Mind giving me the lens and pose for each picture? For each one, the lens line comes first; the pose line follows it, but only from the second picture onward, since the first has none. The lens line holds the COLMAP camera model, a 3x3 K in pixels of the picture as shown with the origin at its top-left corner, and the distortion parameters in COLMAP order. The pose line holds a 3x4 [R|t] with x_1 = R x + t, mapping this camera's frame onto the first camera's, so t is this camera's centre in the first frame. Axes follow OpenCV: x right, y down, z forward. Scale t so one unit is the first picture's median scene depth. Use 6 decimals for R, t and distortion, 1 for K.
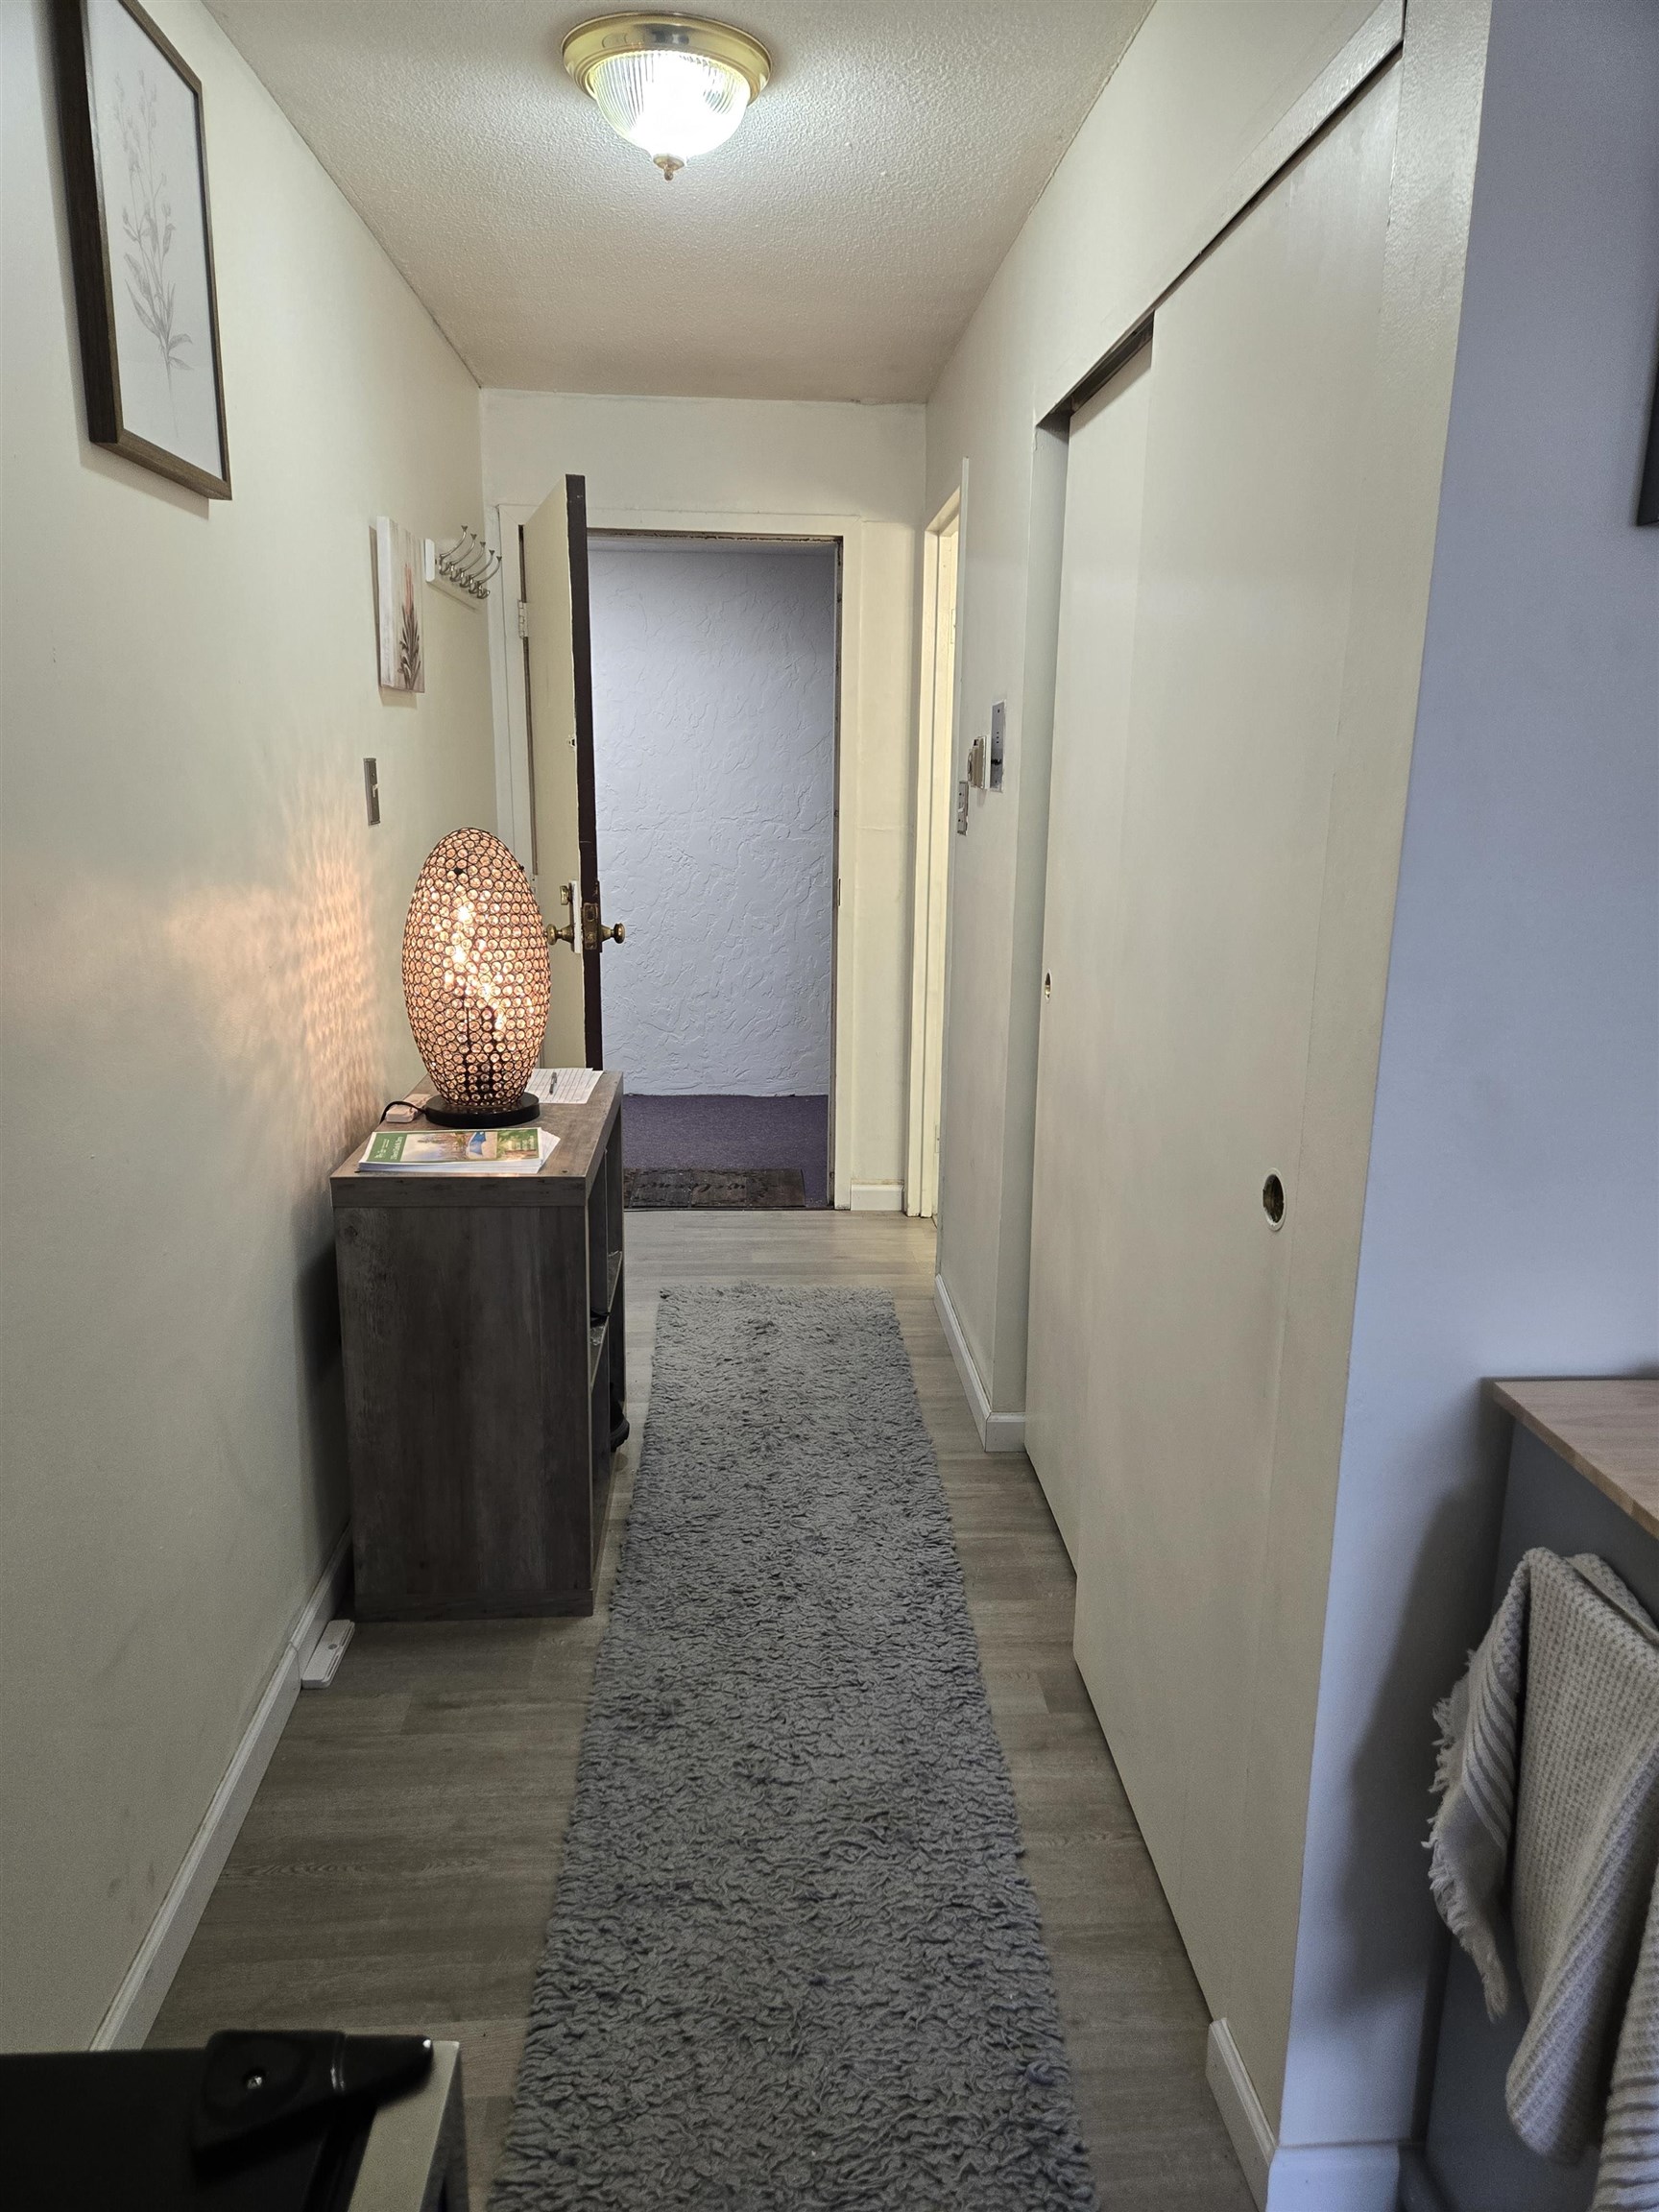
lens RADIAL K [[1470.3, 0, 829.0], [0, 1470.3, 1104.6], [0, 0, 1]] dist [0.085024, -0.064726]
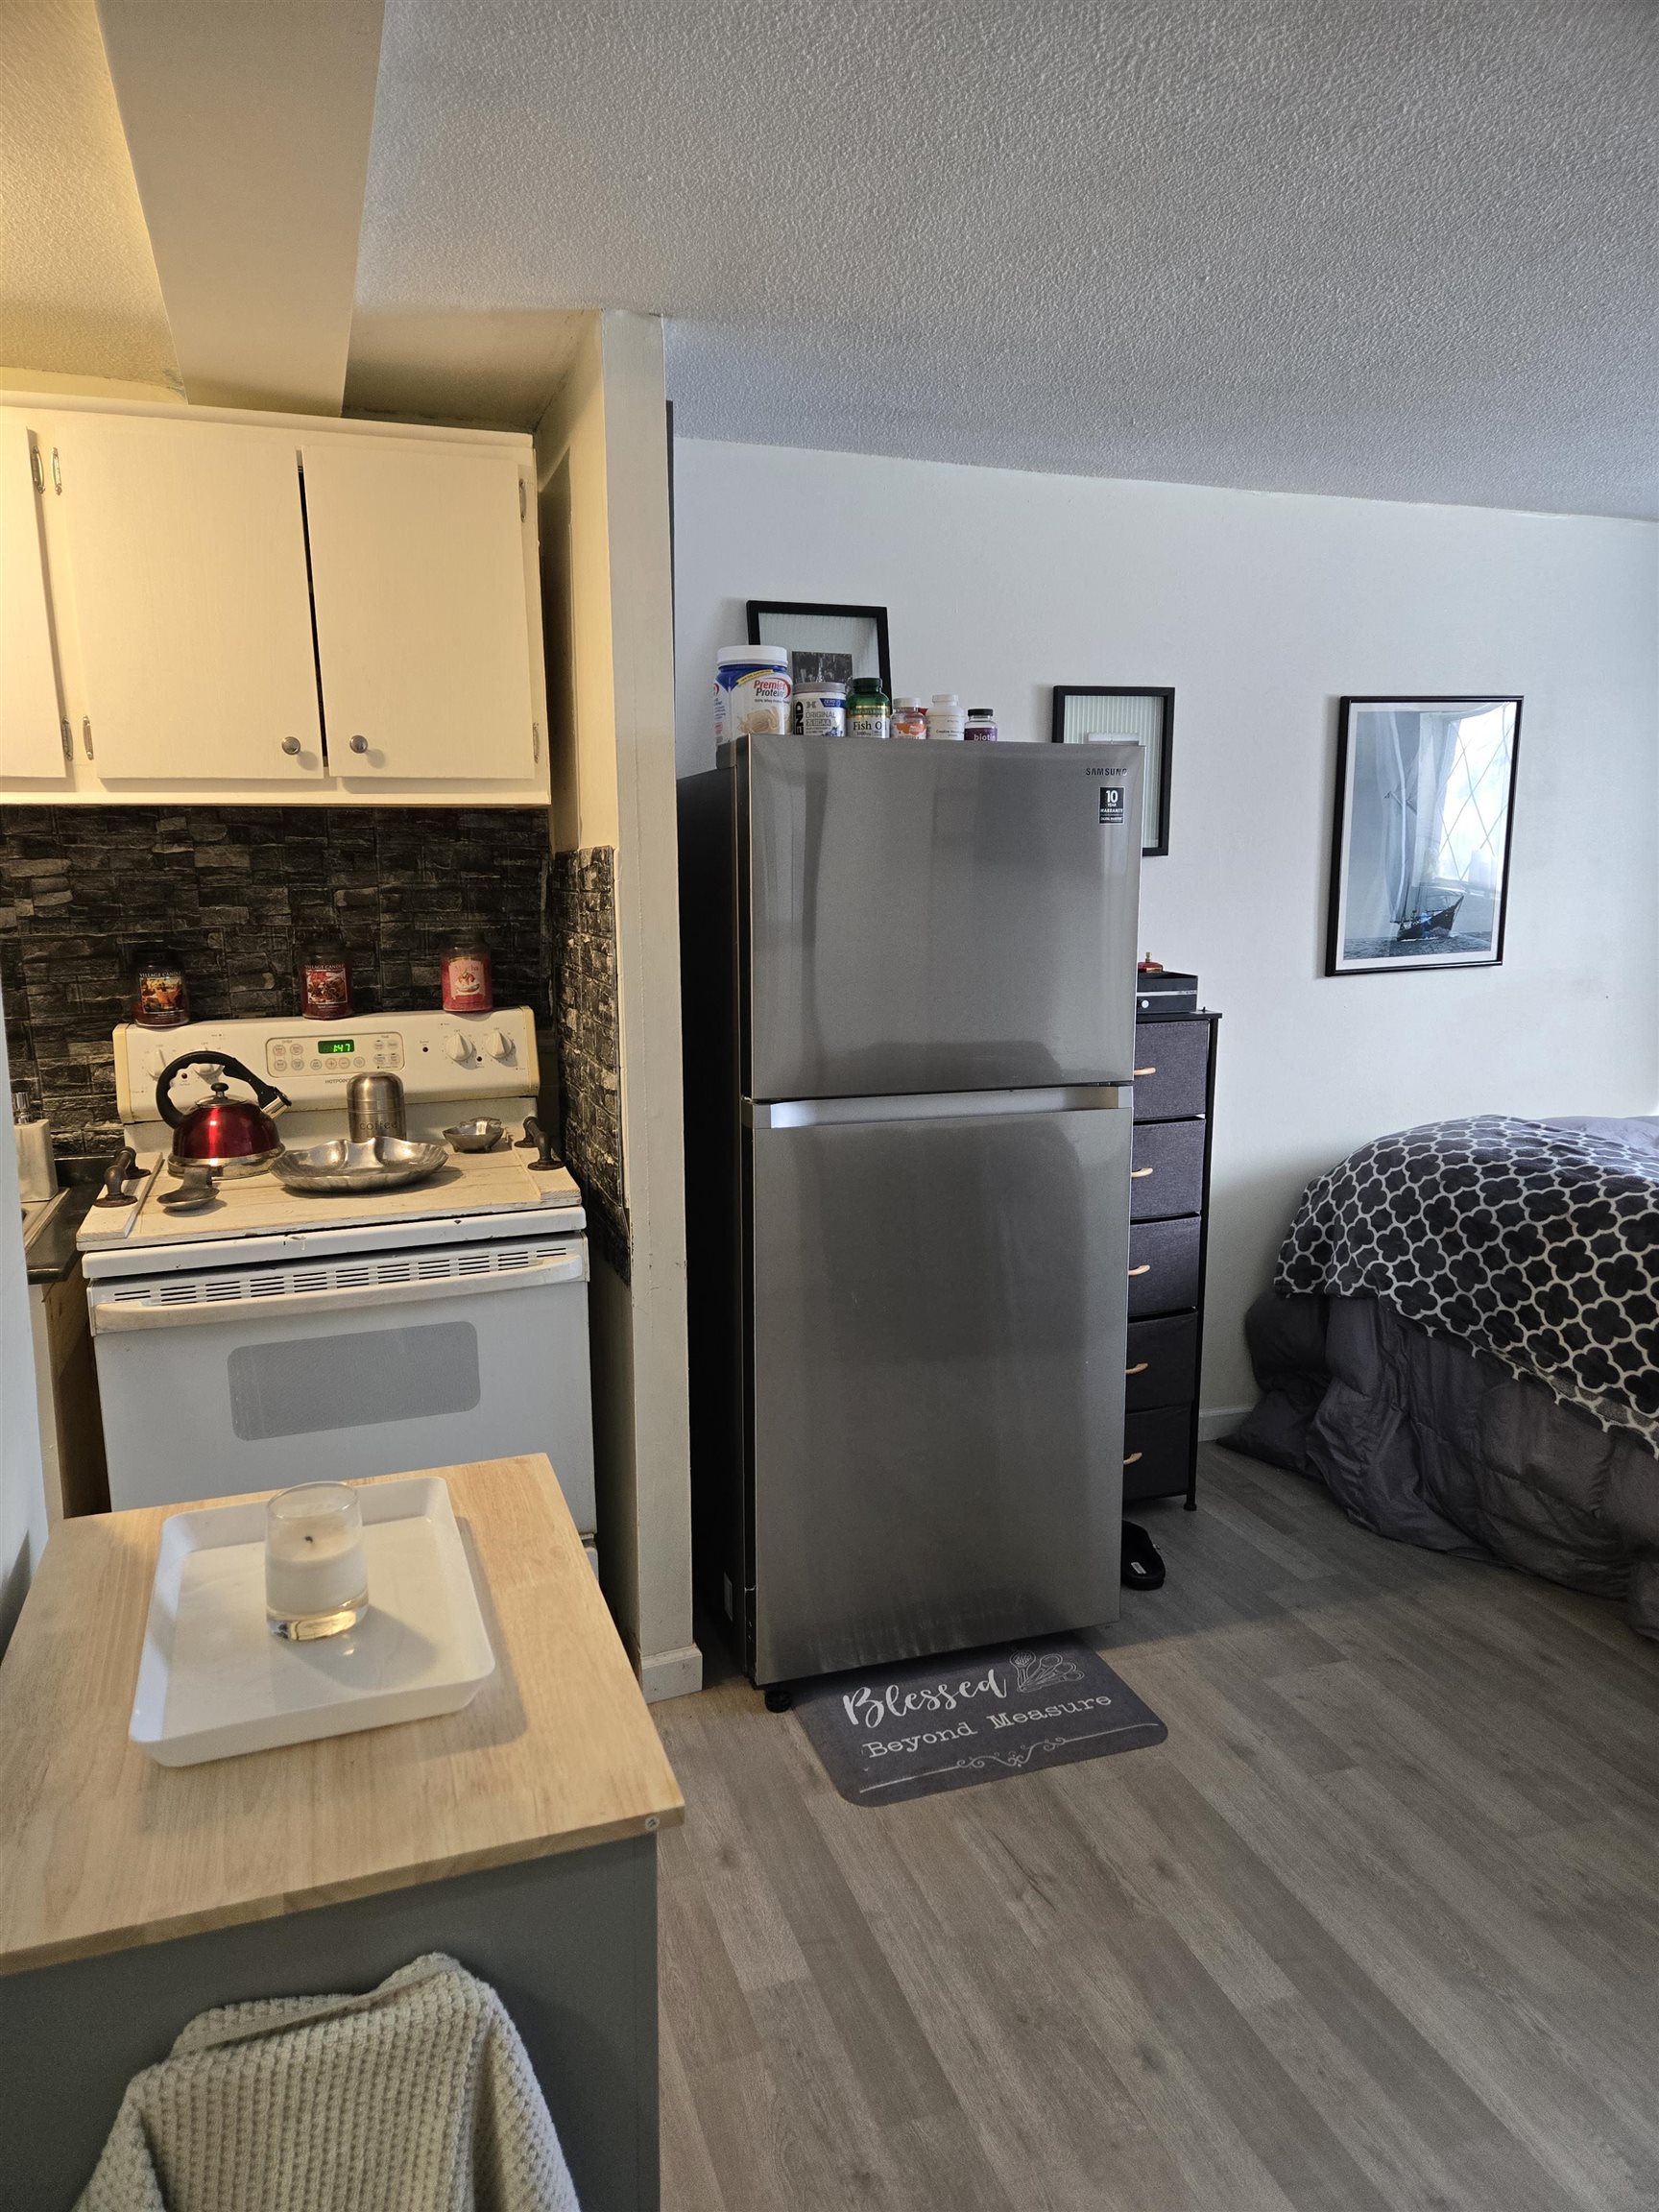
lens RADIAL K [[1470.3, 0, 815.0], [0, 1470.3, 1114.7], [0, 0, 1]] dist [0.085024, -0.064726]
pose [[-0.256147, -0.185802, 0.948613, -0.224405], [0.227909, 0.942078, 0.246063, -0.261101], [-0.939386, 0.279226, -0.198965, 0.763835]]
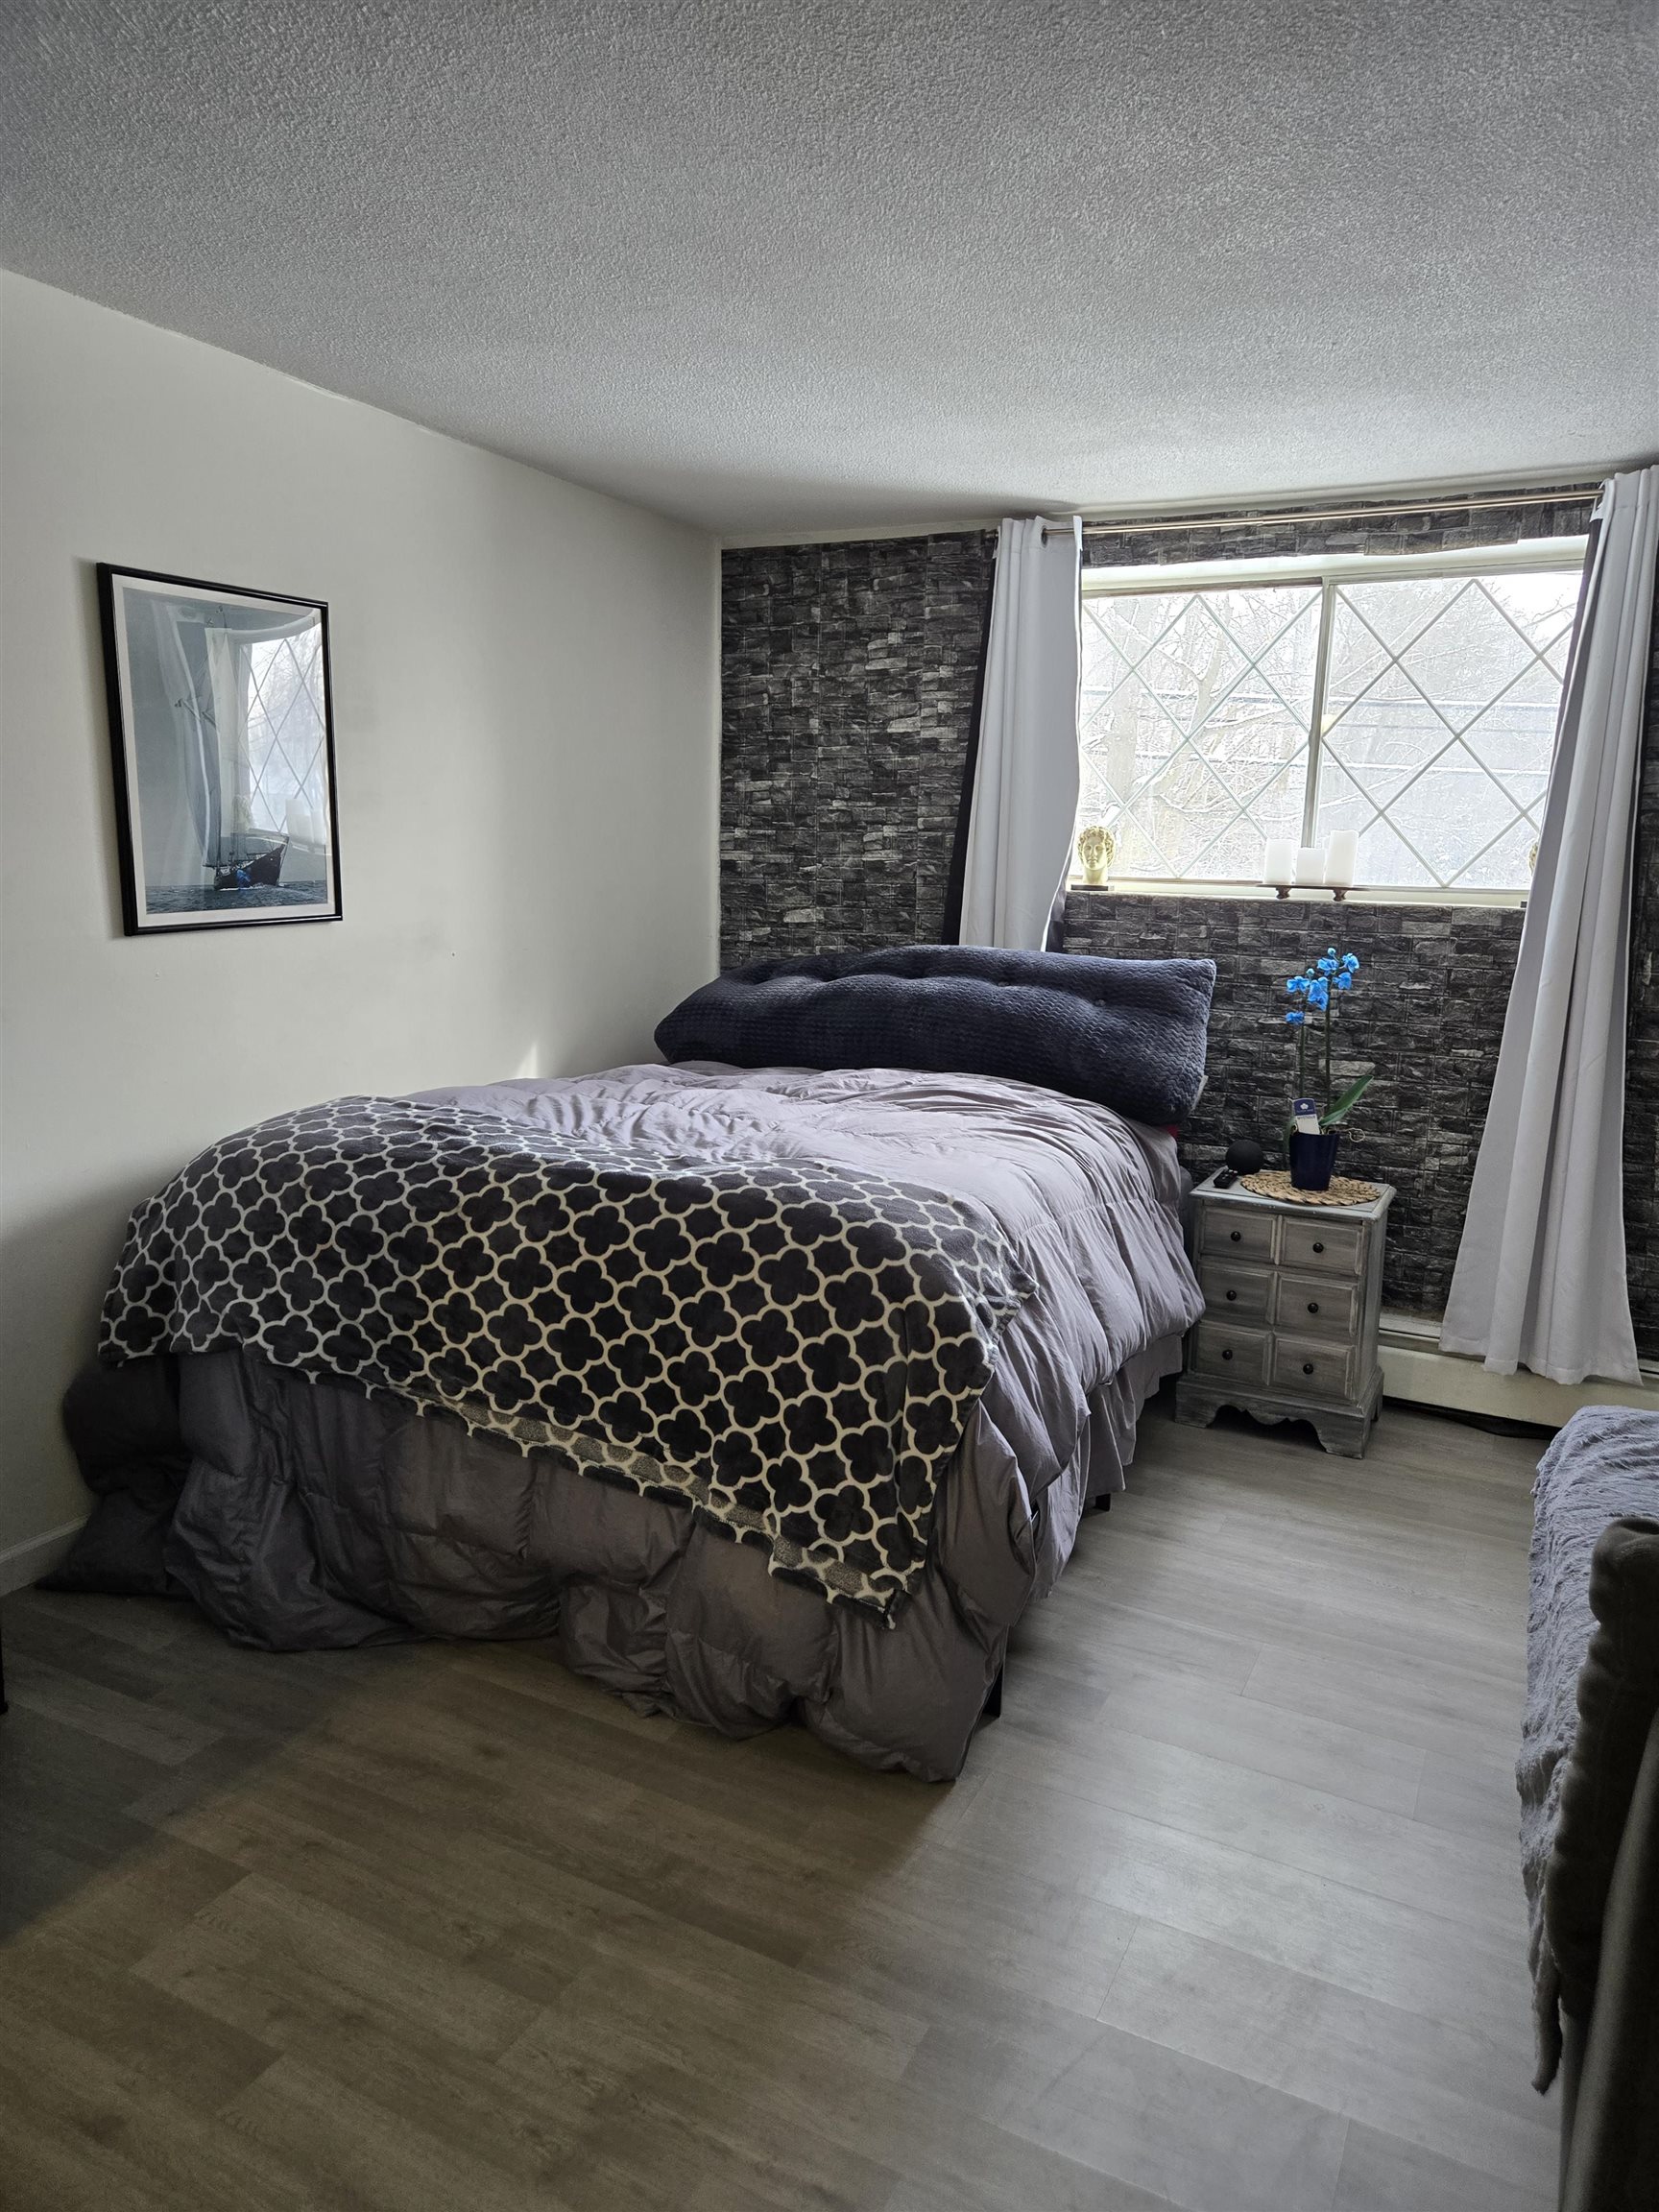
lens RADIAL K [[1470.3, 0, 853.9], [0, 1470.3, 1083.0], [0, 0, 1]] dist [0.085024, -0.064726]
pose [[-0.858721, -0.120443, 0.498088, 0.338589], [0.083547, 0.926075, 0.367973, -0.073429], [-0.505587, 0.357600, -0.785178, 0.397917]]
